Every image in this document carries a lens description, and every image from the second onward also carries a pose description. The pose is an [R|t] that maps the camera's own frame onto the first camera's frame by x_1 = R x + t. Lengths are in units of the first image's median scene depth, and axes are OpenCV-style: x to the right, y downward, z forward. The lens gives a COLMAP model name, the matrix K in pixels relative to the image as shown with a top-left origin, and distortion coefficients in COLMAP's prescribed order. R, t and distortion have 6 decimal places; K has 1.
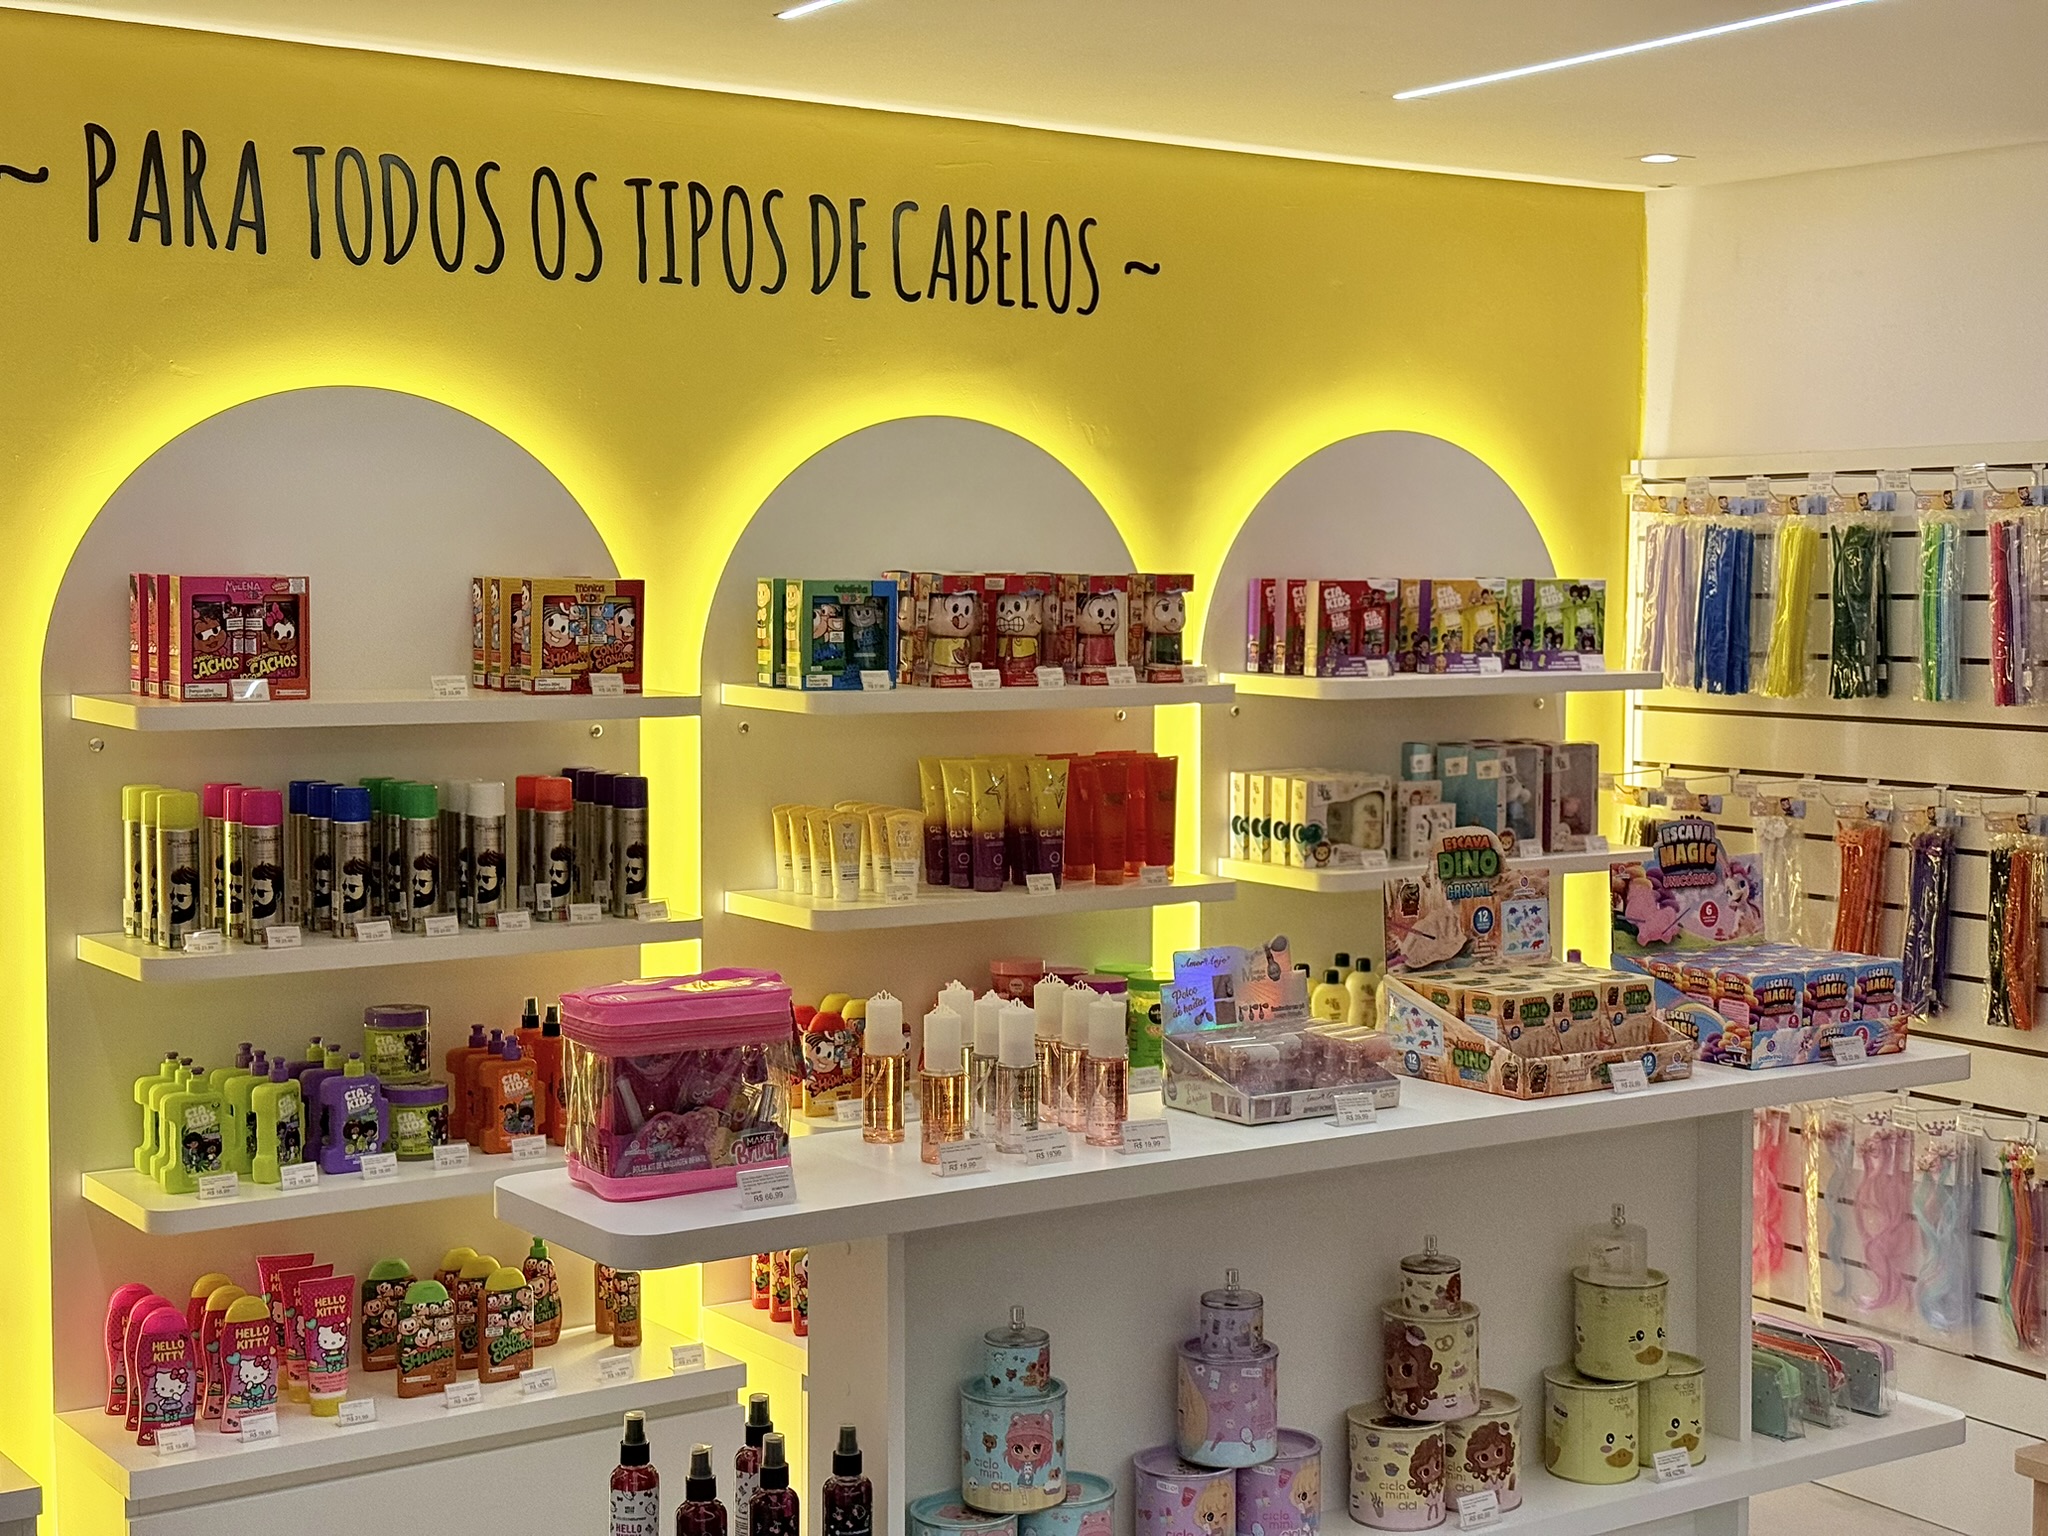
lens RADIAL K [[2902.4, 0, 1024.0], [0, 2902.4, 768.0], [0, 0, 1]] dist [0.206475, -0.462723]
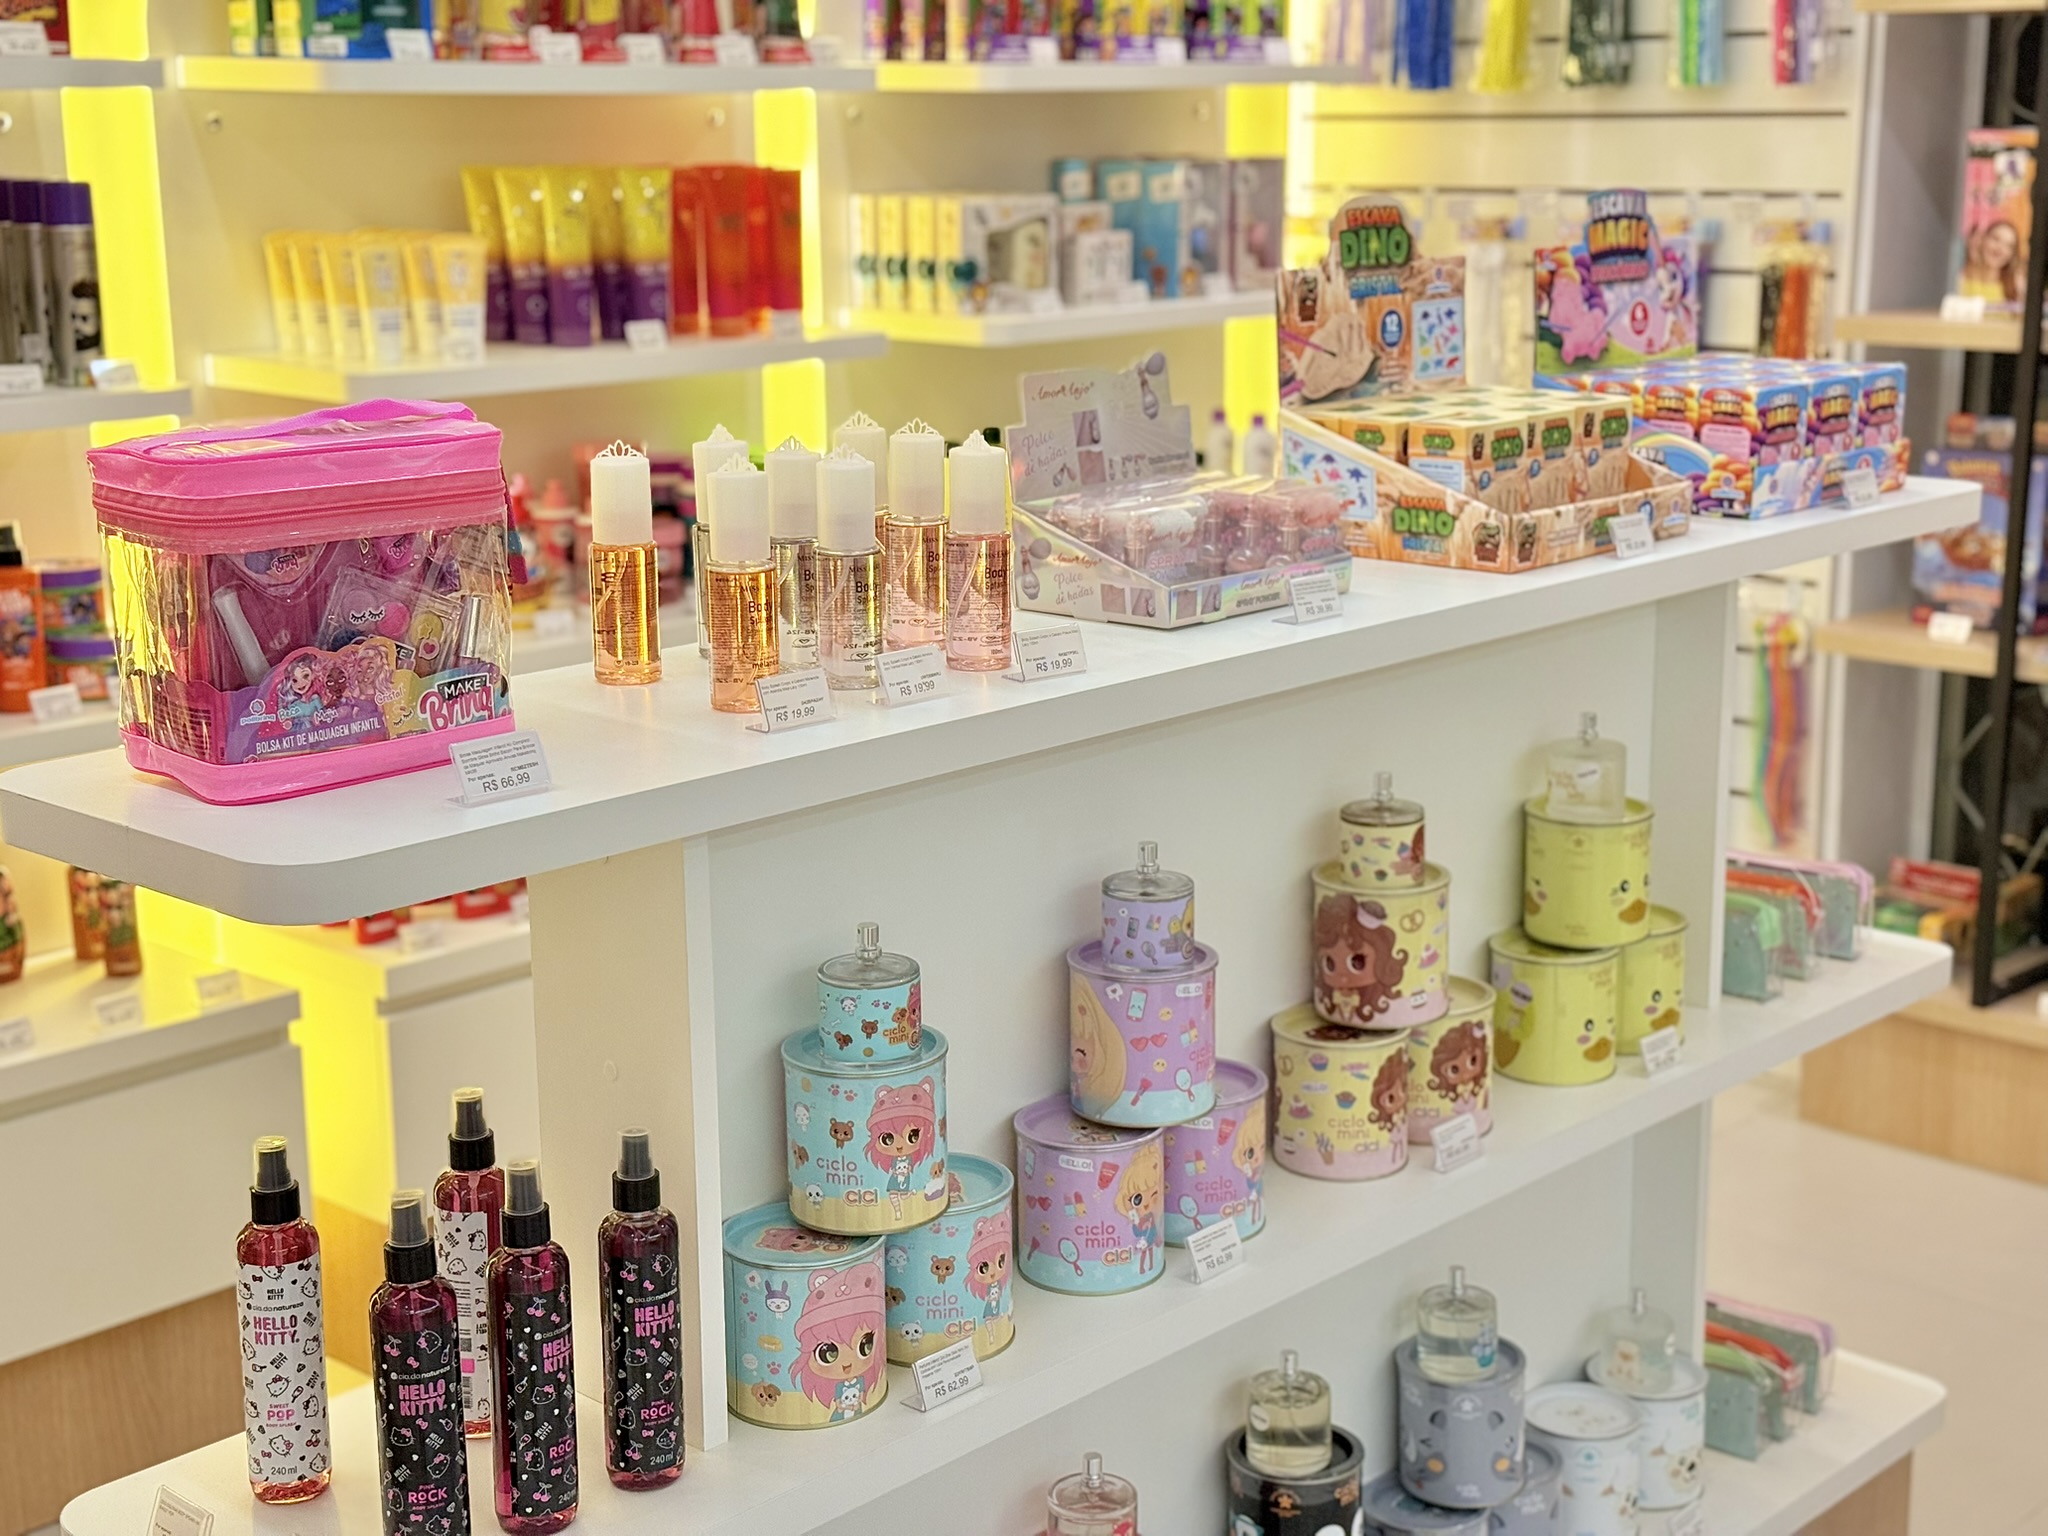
lens RADIAL K [[2902.4, 0, 1024.0], [0, 2902.4, 768.0], [0, 0, 1]] dist [0.206475, -0.462723]
pose [[0.976995, -0.058332, 0.205130, -0.082181], [0.024624, 0.986288, 0.163185, 0.039560], [-0.211836, -0.154380, 0.965035, 0.320443]]
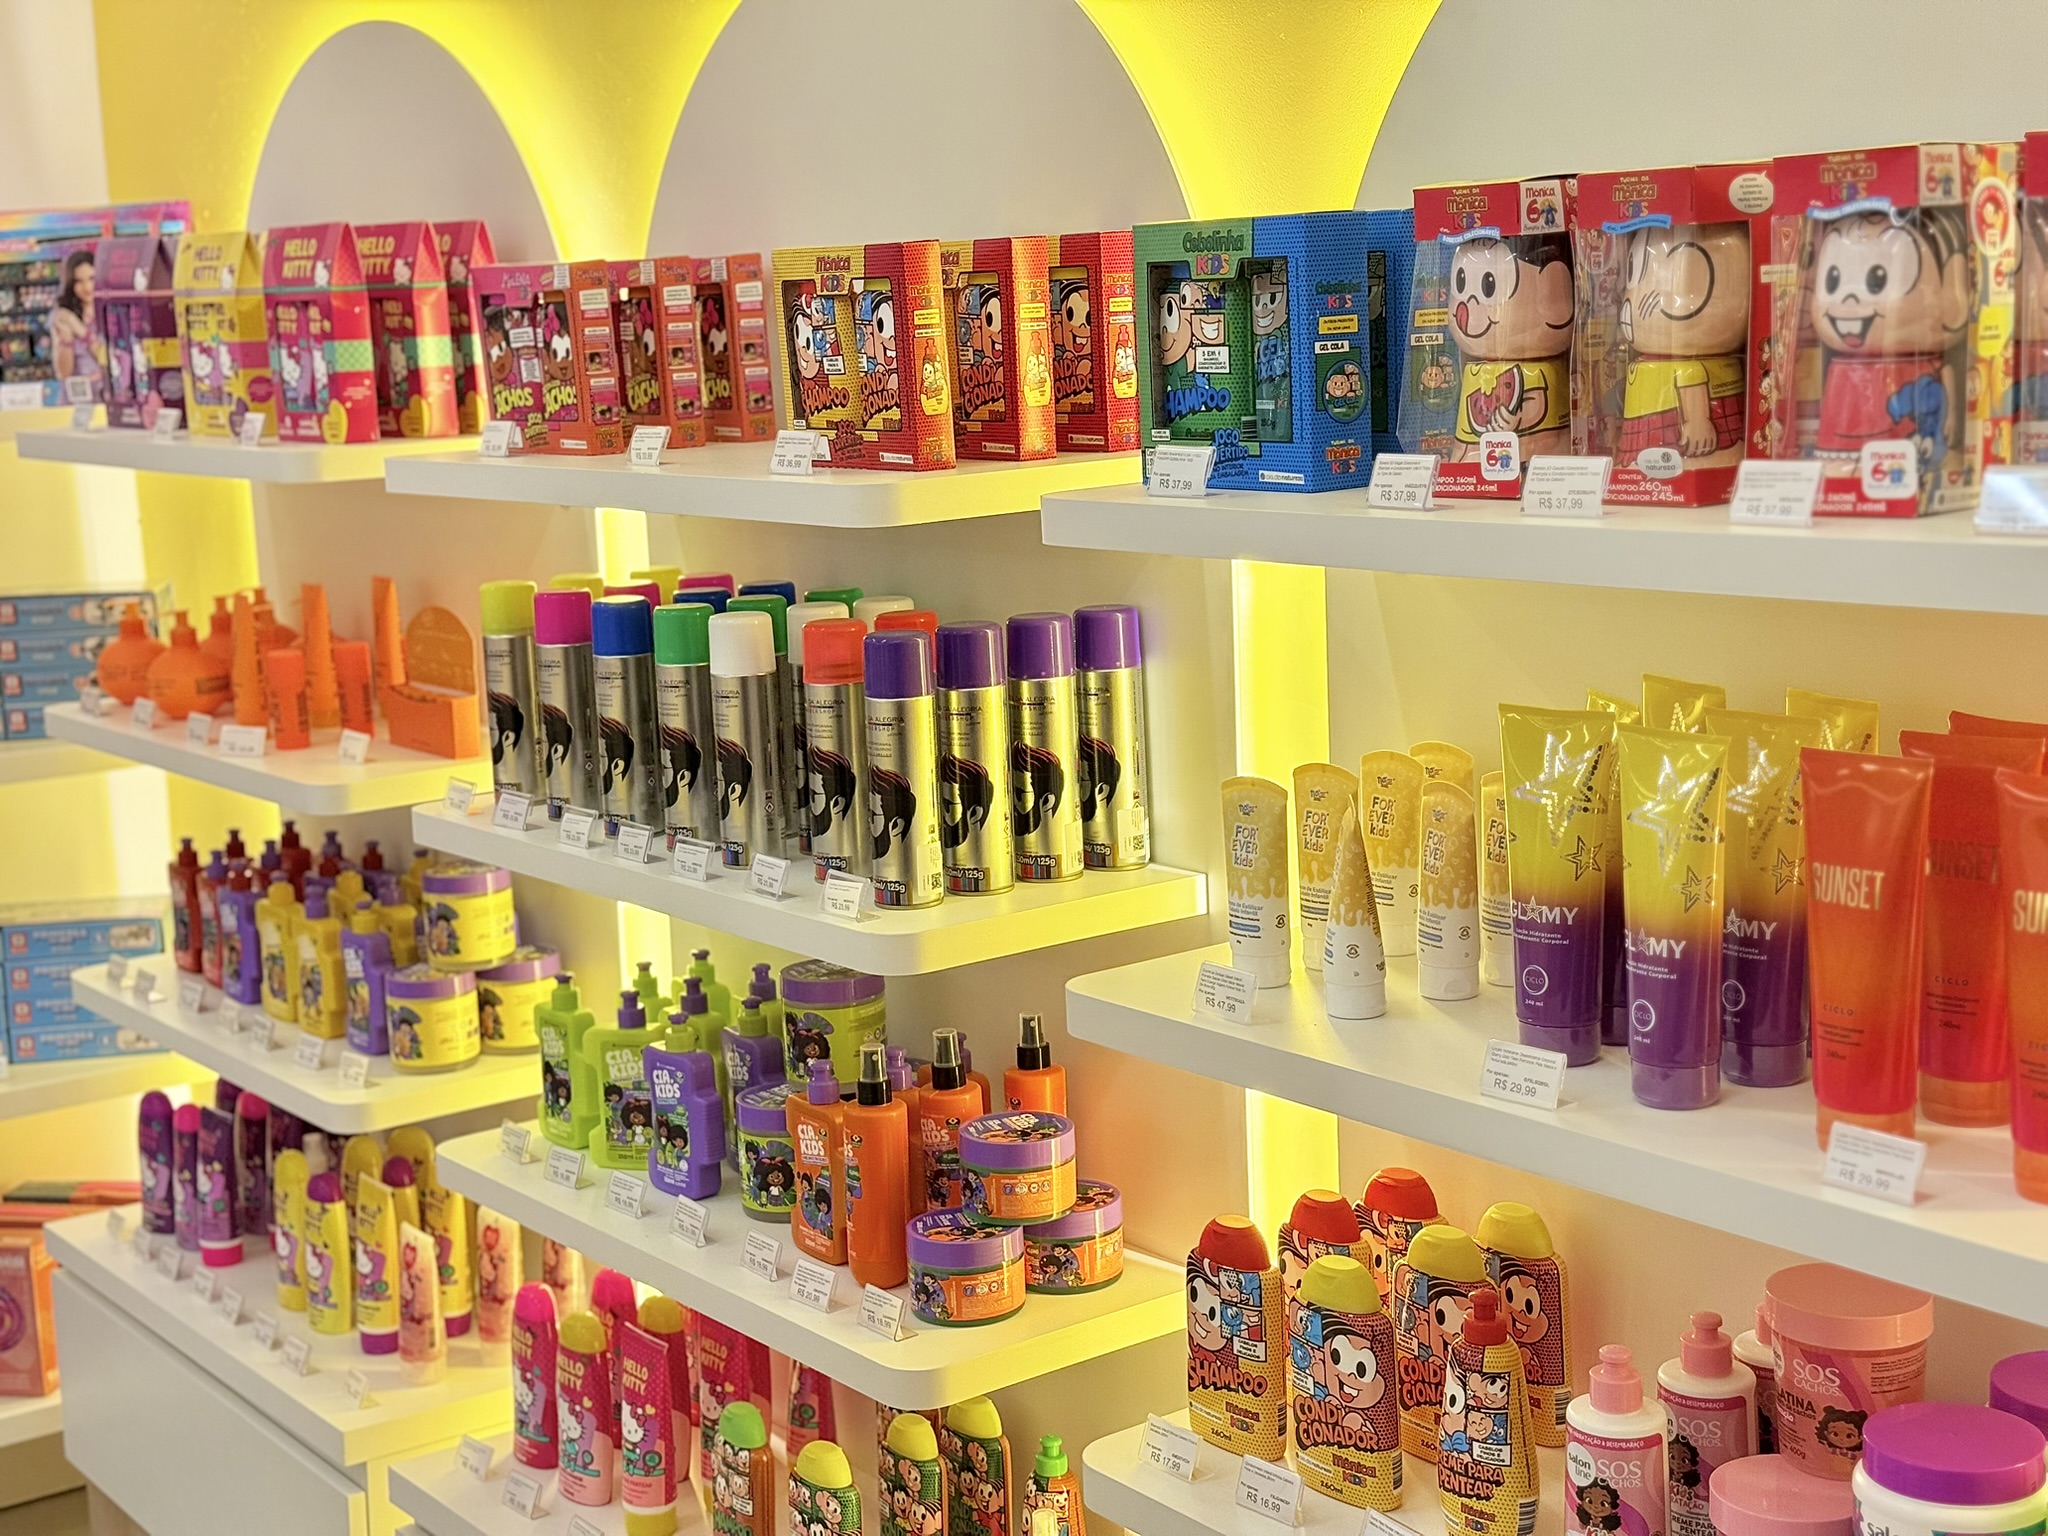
lens RADIAL K [[2902.4, 0, 1024.0], [0, 2902.4, 768.0], [0, 0, 1]] dist [0.206475, -0.462723]
pose [[0.038158, 0.158990, -0.986542, 0.474567], [-0.022073, 0.987155, 0.158235, -0.070166], [0.999028, 0.015738, 0.041177, 1.267383]]
